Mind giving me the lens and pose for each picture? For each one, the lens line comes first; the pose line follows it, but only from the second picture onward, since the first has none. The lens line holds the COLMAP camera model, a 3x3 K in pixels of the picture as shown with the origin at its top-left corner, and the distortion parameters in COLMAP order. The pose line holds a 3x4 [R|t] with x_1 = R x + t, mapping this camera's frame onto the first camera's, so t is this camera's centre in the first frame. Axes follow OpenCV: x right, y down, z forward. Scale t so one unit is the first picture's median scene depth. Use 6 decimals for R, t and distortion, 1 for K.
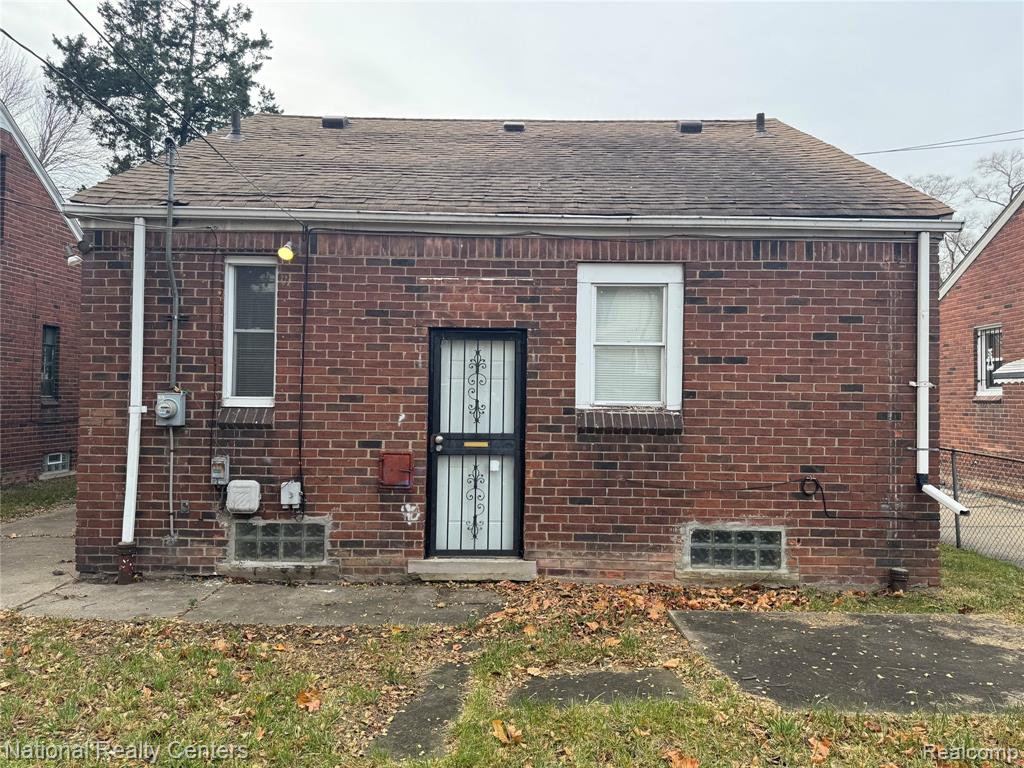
lens RADIAL K [[712.4, 0, 512.0], [0, 712.4, 384.0], [0, 0, 1]] dist [0.084600, -0.091077]
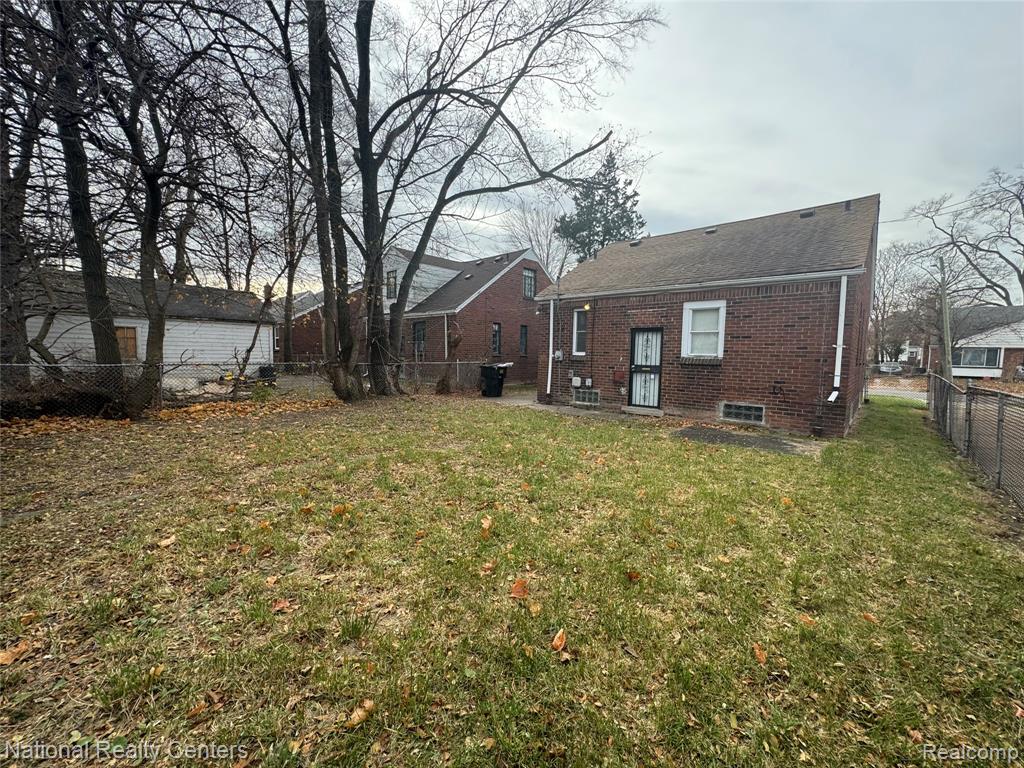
lens RADIAL K [[407.1, 0, 512.0], [0, 407.1, 384.0], [0, 0, 1]] dist [-0.001504, -0.000396]
pose [[0.743554, 0.052098, -0.666644, 0.646190], [0.003439, 0.996649, 0.081723, 0.010025], [0.668668, -0.063058, 0.740883, -0.576242]]
